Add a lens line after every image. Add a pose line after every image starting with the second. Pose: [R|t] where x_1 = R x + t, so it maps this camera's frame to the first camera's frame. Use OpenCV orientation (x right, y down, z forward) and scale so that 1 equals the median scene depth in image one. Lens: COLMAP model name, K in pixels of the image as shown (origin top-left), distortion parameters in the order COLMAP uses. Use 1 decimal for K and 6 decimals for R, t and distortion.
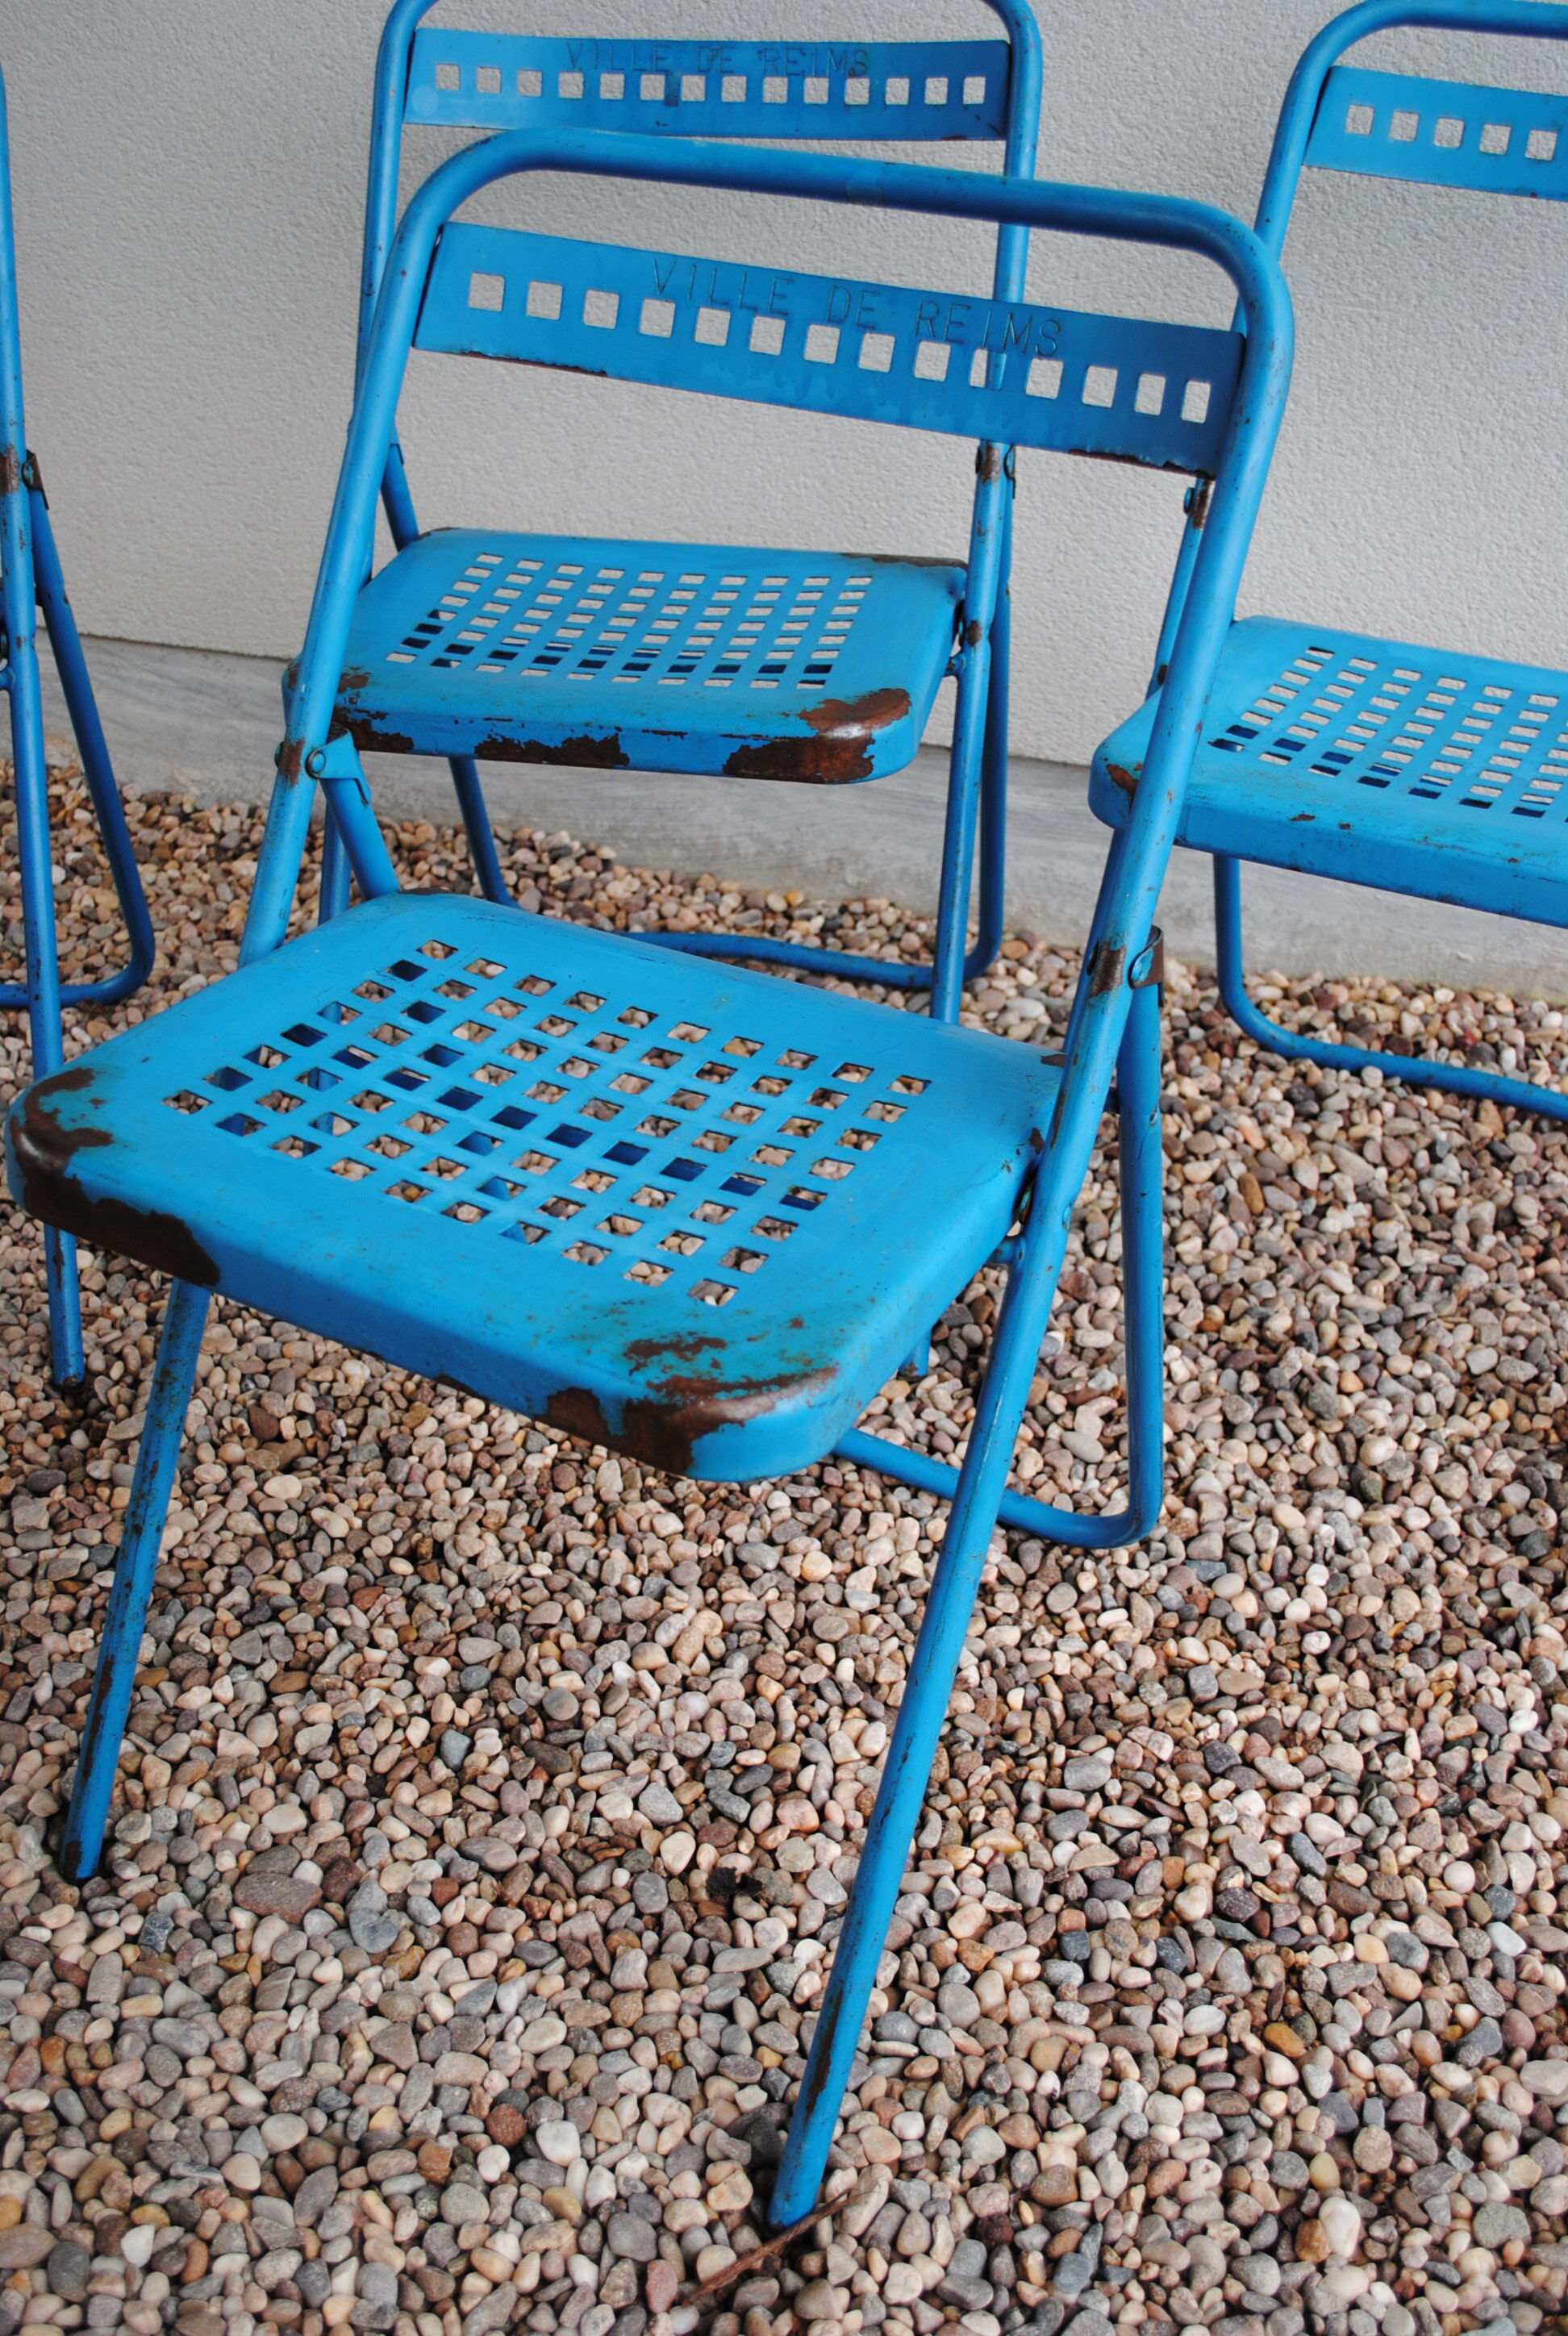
lens RADIAL K [[2308.8, 0, 752.5], [0, 2308.8, 1155.7], [0, 0, 1]] dist [-0.066833, 0.000000]
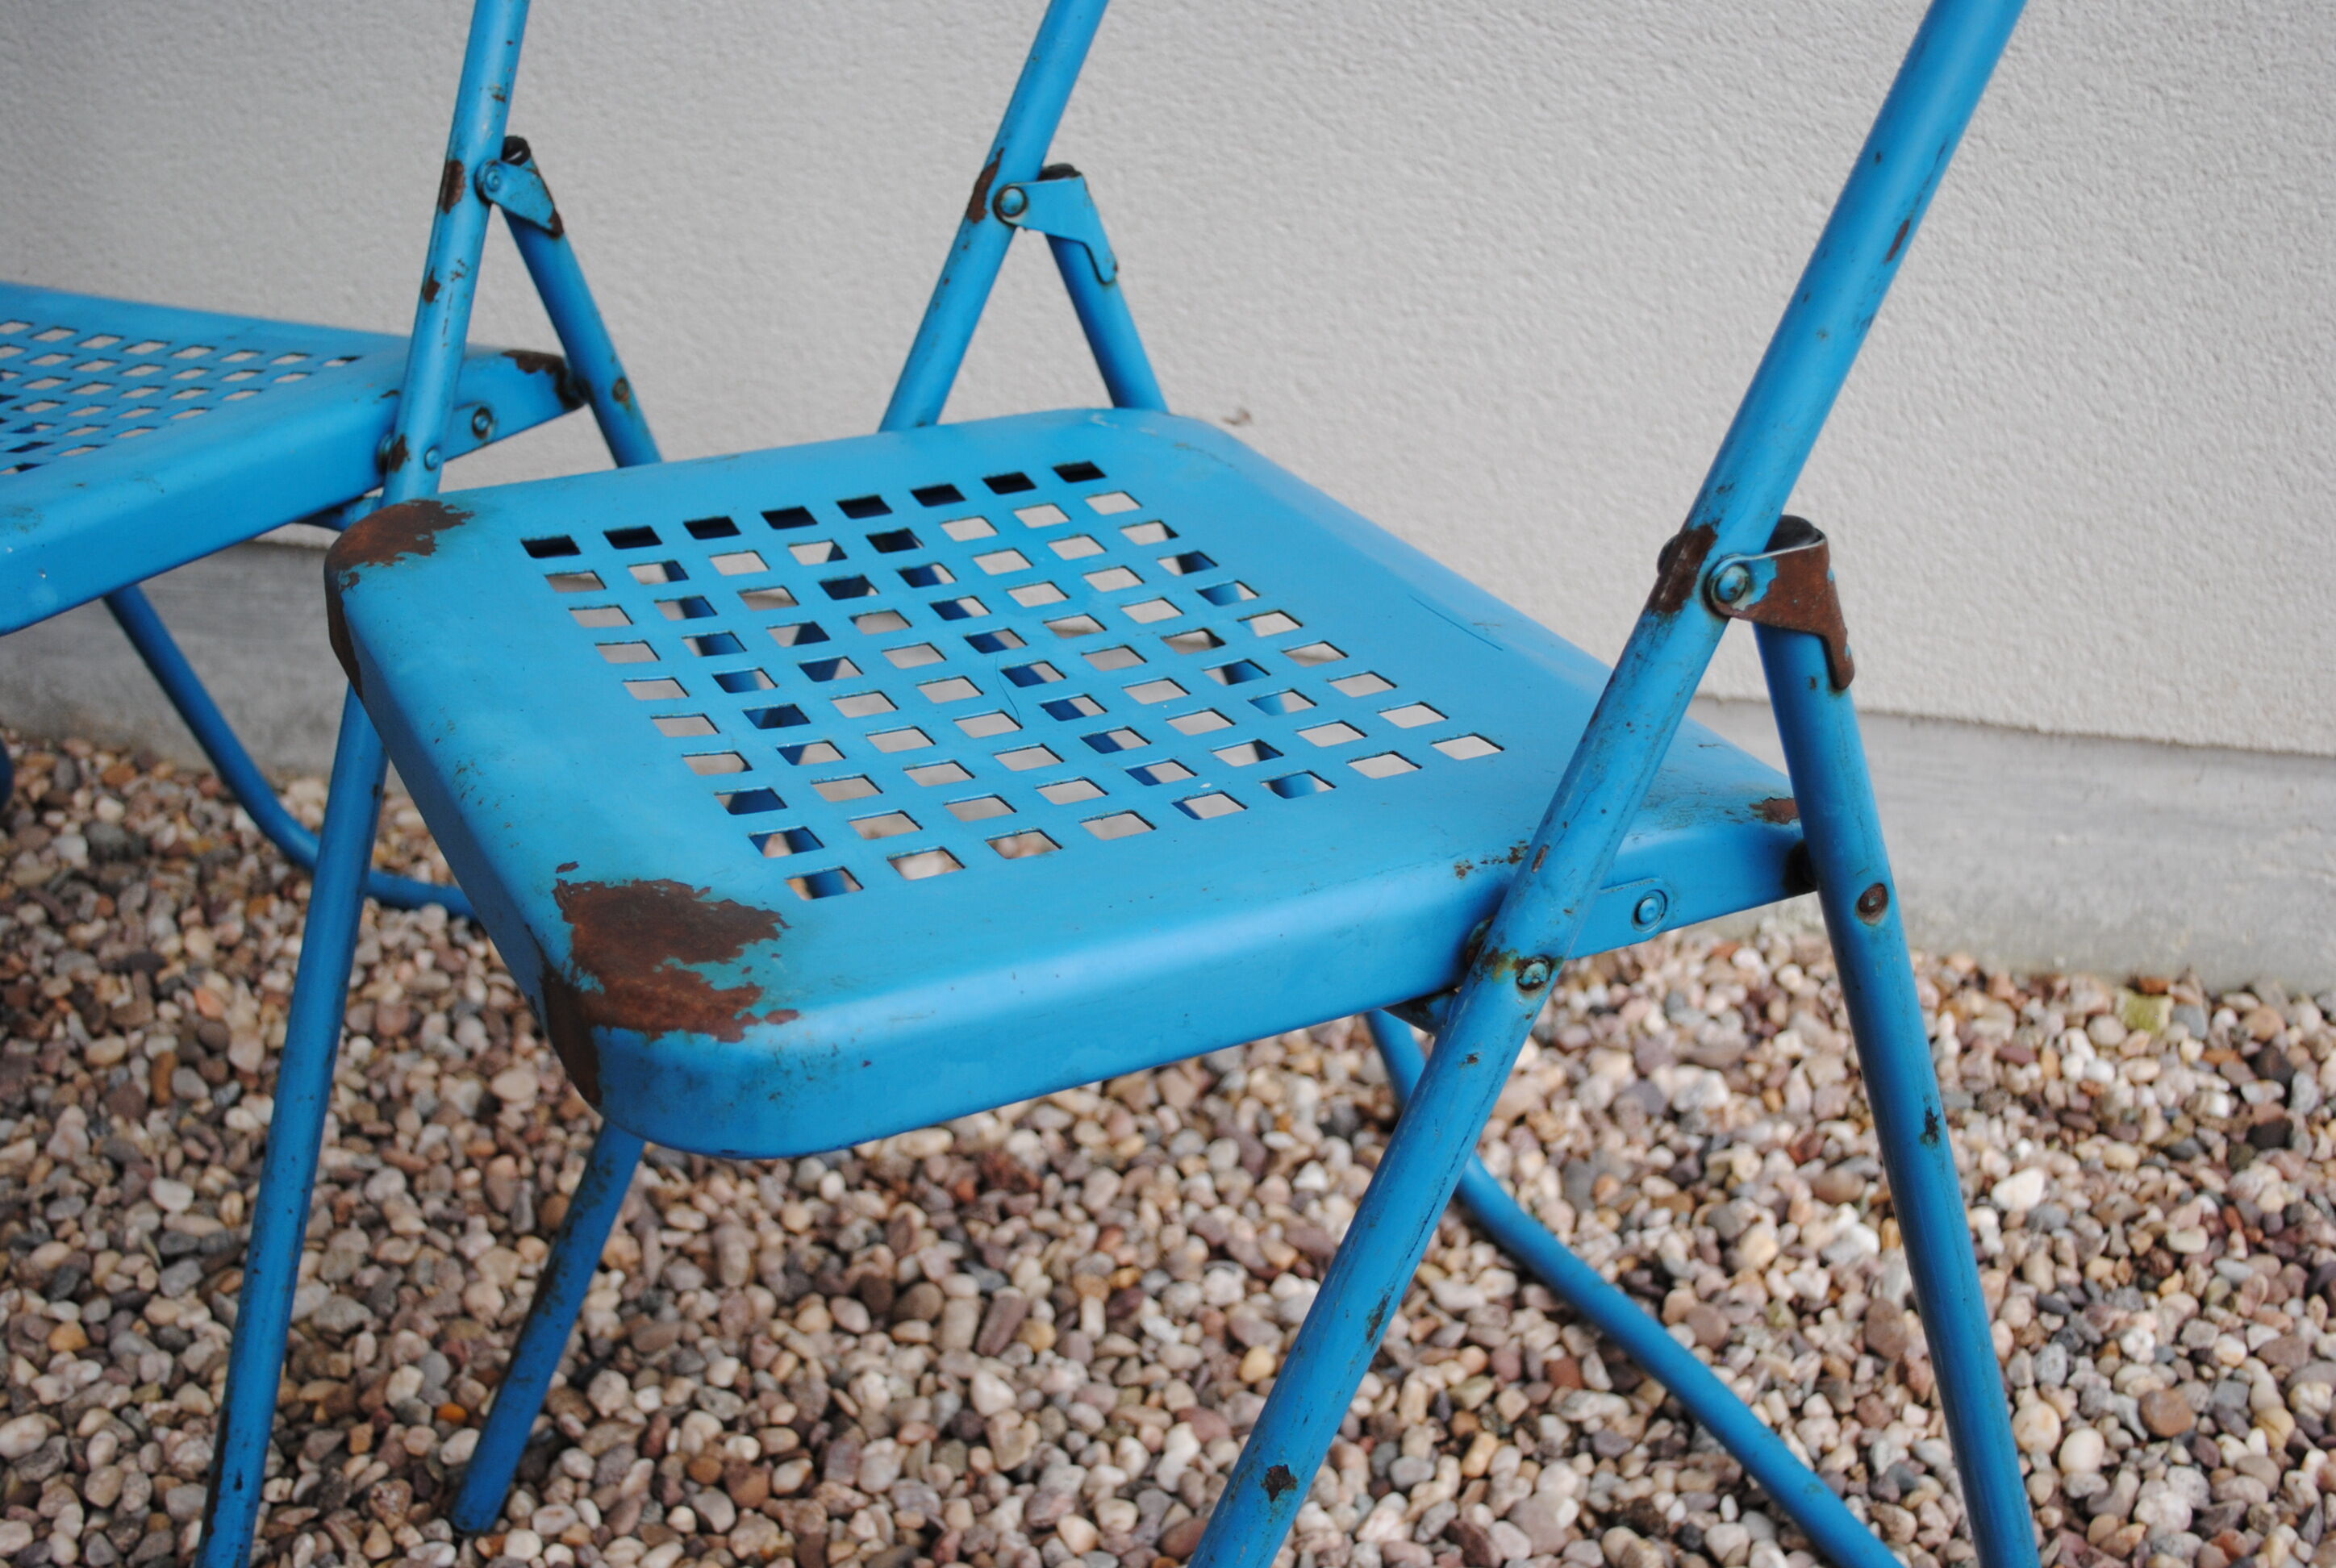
lens RADIAL K [[2571.1, 0, 1186.1], [0, 2571.1, 774.5], [0, 0, 1]] dist [-0.050822, 0.000000]
pose [[0.999520, -0.030037, 0.007550, 0.677523], [0.030763, 0.991092, -0.129577, 0.045038], [-0.003591, 0.129747, 0.991541, 0.240709]]
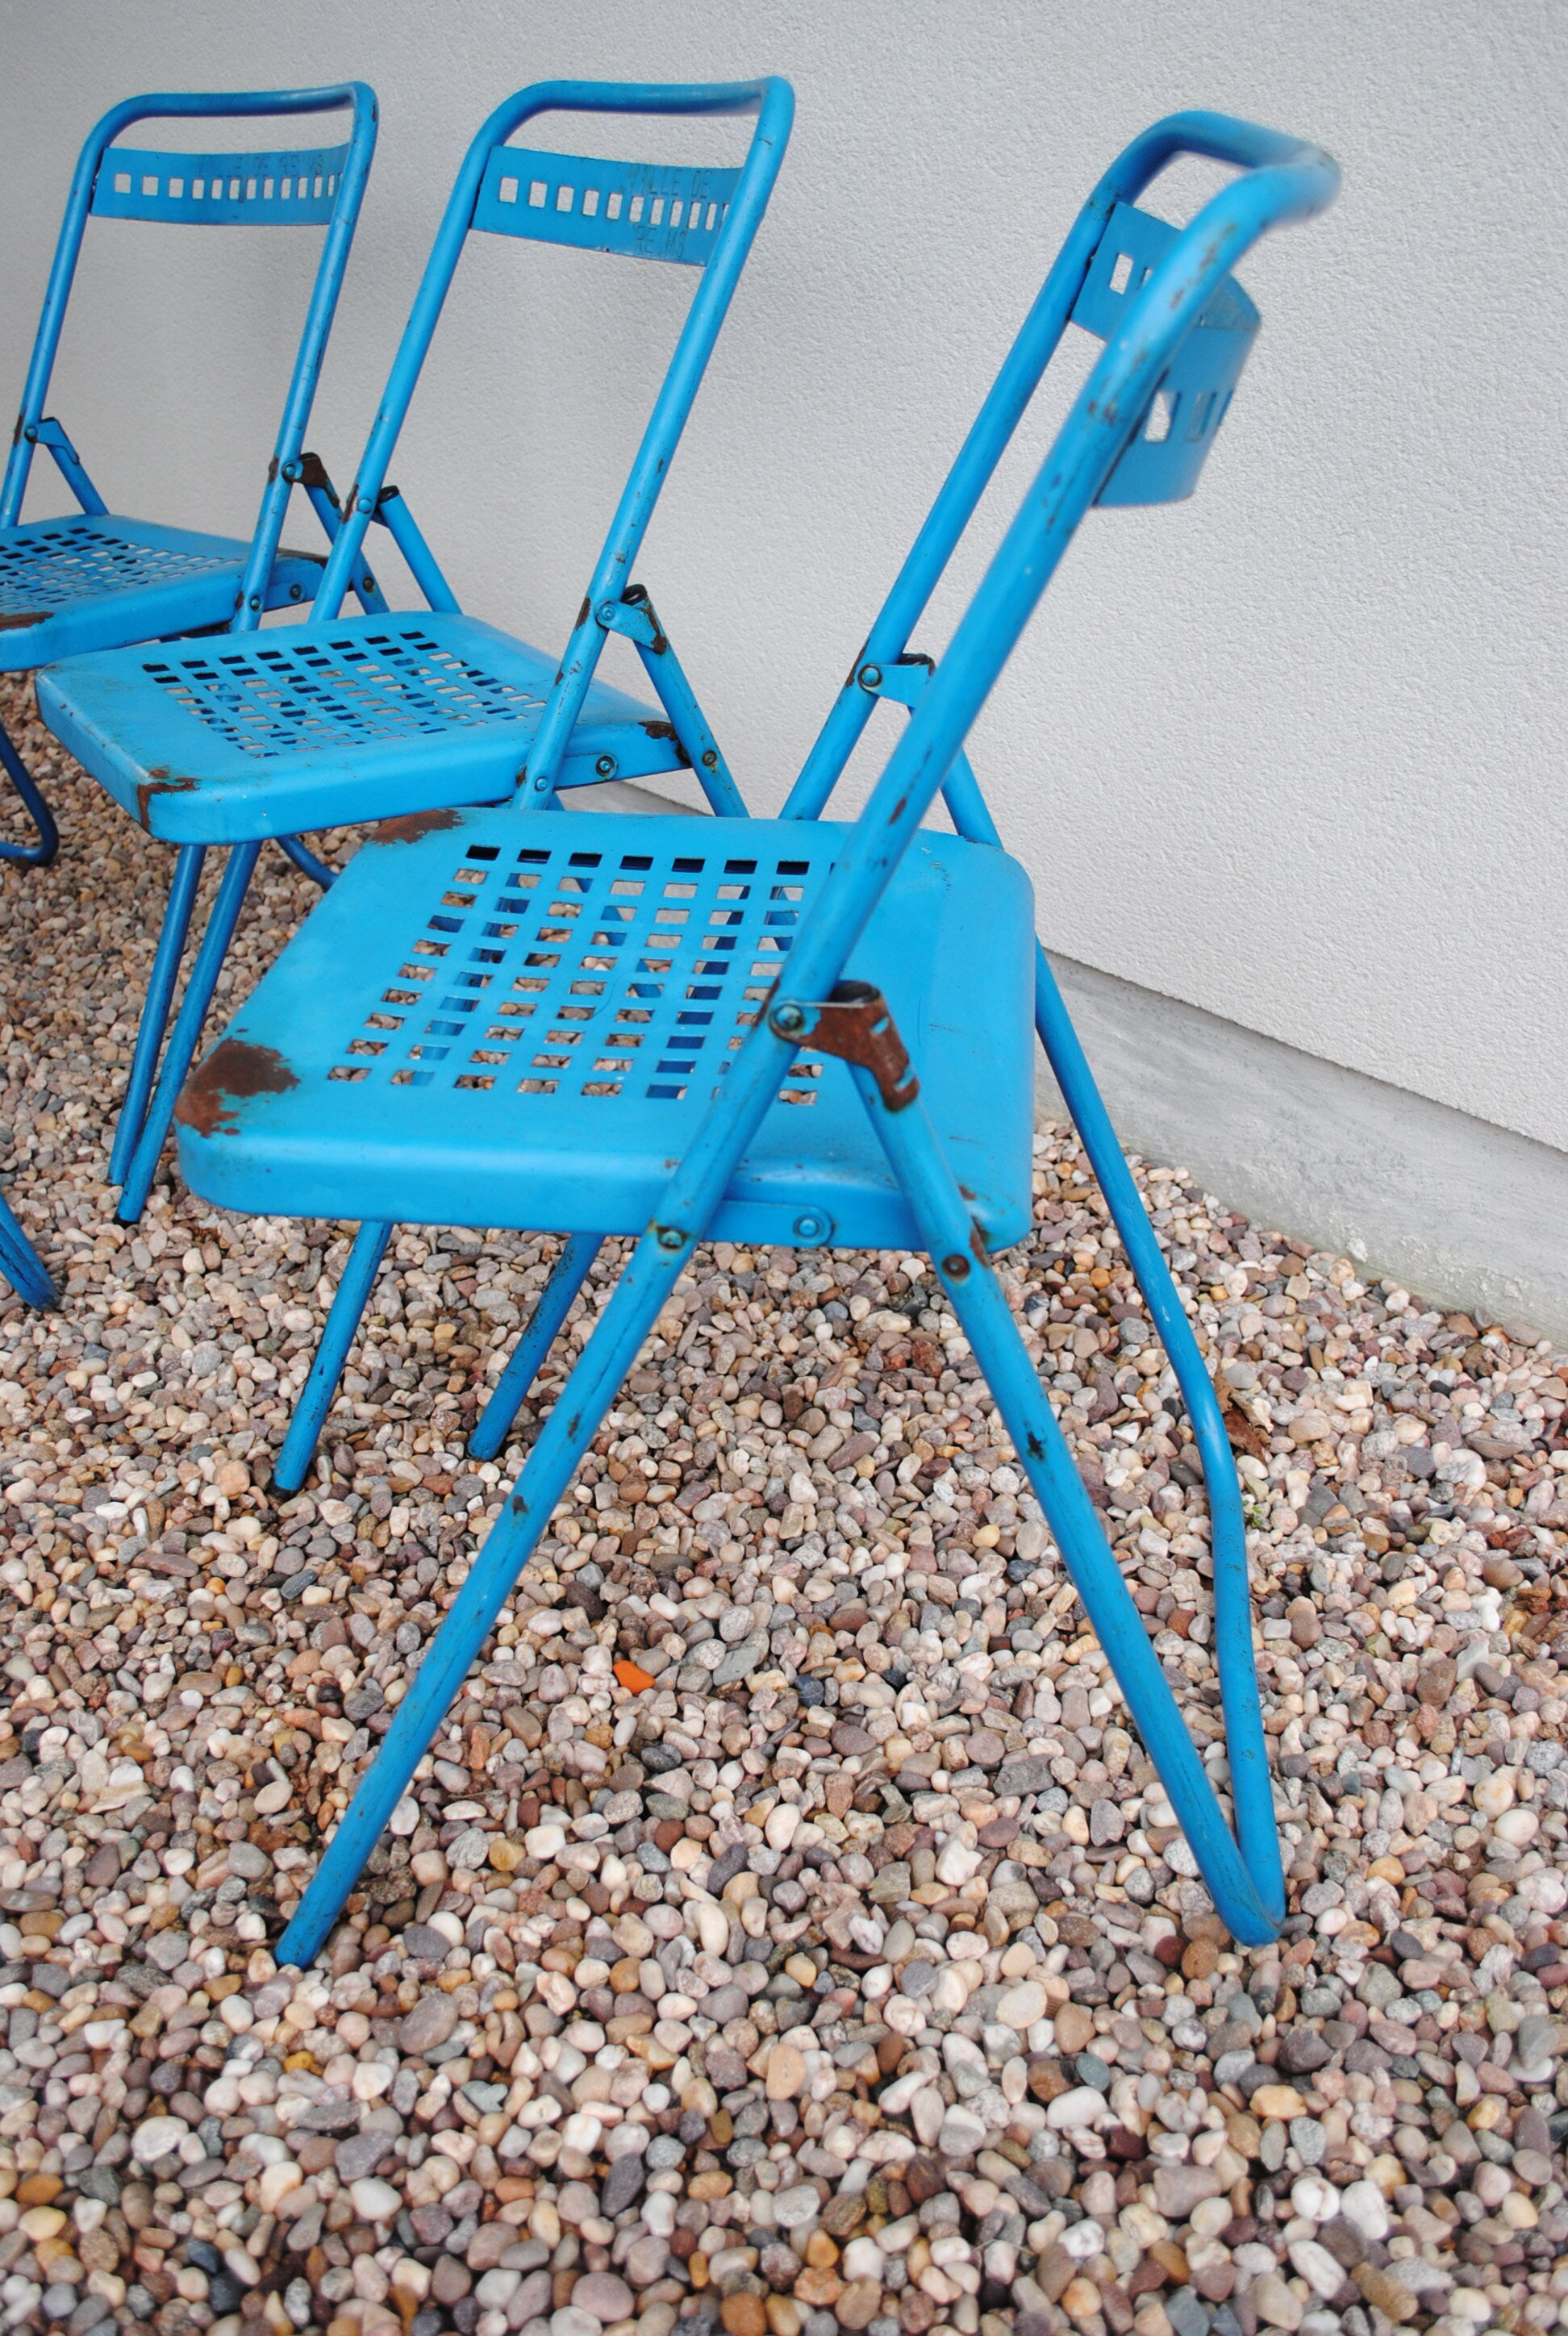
lens RADIAL K [[2143.4, 0, 762.2], [0, 2143.4, 1153.9], [0, 0, 1]] dist [-0.068705, 0.000000]
pose [[0.836900, 0.224528, -0.499186, 1.064442], [-0.264496, 0.964338, -0.009687, -0.002007], [0.479209, 0.140140, 0.866441, 0.195045]]
